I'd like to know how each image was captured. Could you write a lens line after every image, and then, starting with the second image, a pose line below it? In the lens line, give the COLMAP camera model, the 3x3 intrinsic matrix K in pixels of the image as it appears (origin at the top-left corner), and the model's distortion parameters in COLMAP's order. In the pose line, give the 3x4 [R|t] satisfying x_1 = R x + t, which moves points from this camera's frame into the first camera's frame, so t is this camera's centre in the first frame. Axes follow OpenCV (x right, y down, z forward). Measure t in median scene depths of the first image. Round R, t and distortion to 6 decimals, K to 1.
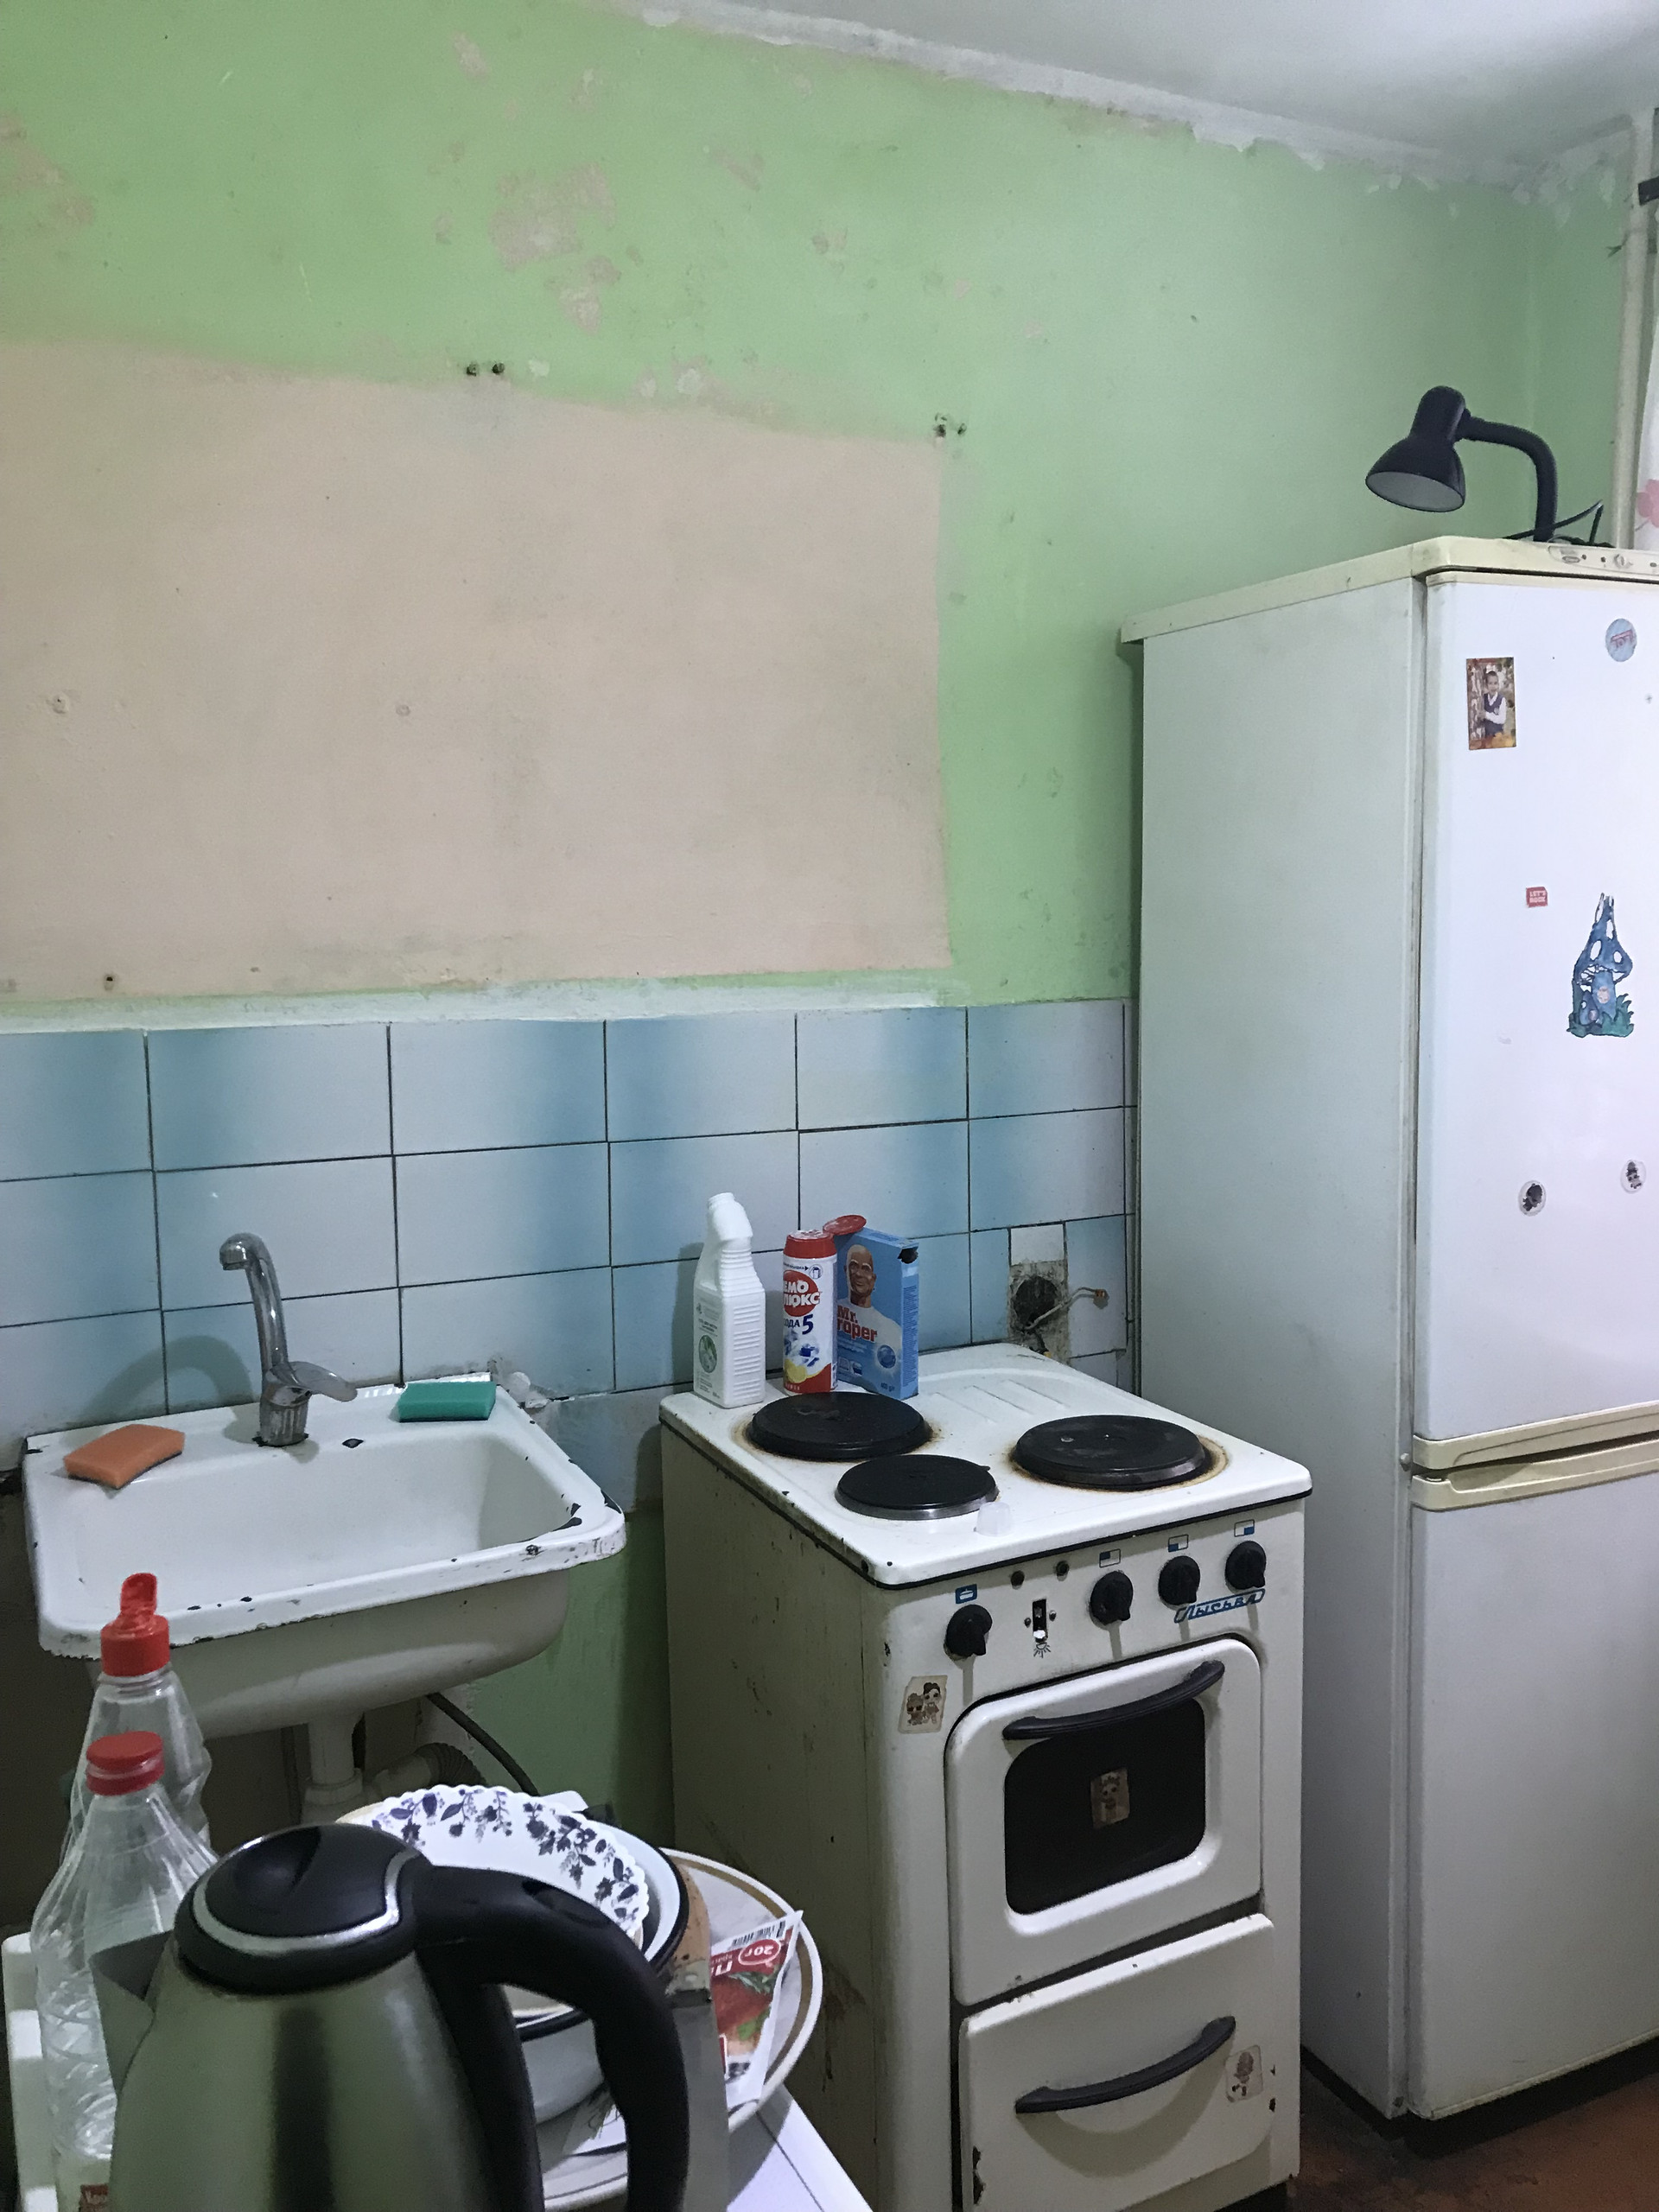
lens RADIAL K [[1875.6, 0, 829.7], [0, 1875.6, 1100.8], [0, 0, 1]] dist [-0.004968, 0.056379]
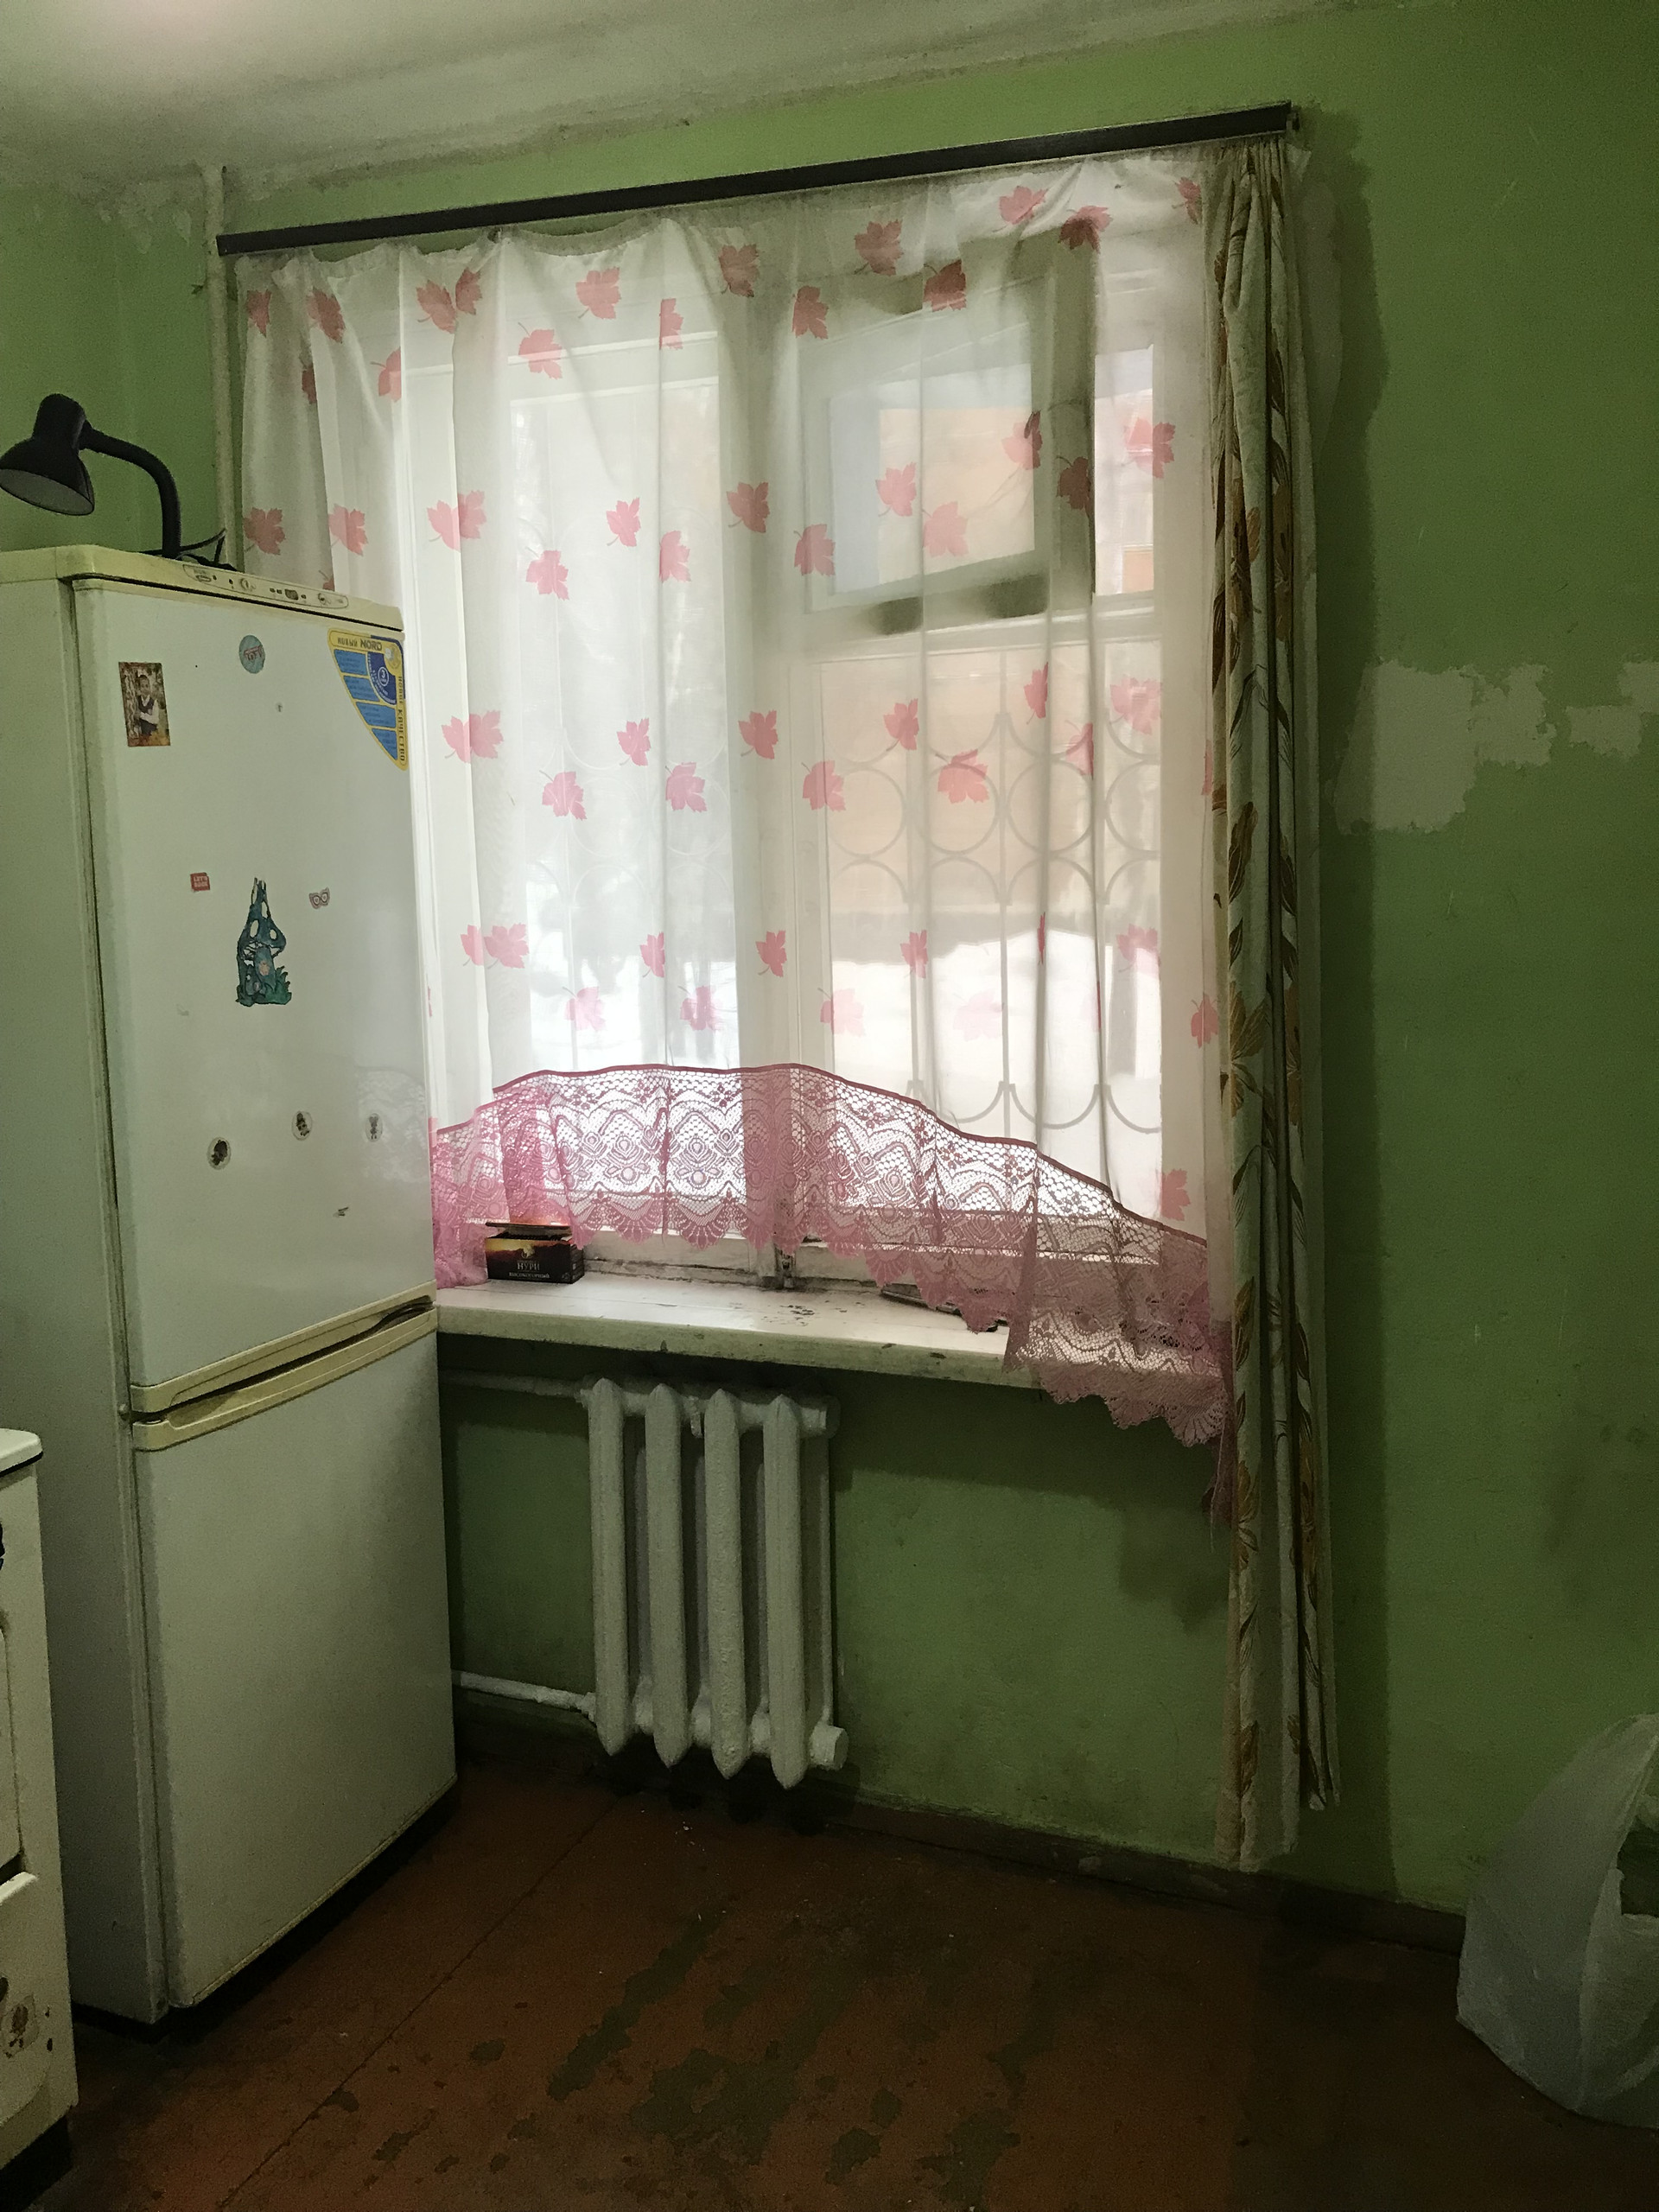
lens RADIAL K [[1875.6, 0, 829.7], [0, 1875.6, 1100.8], [0, 0, 1]] dist [-0.004968, 0.056379]
pose [[0.754253, -0.085444, 0.651001, -0.073334], [0.074073, 0.996240, 0.044935, -0.002297], [-0.652392, 0.014330, 0.757746, -0.077257]]
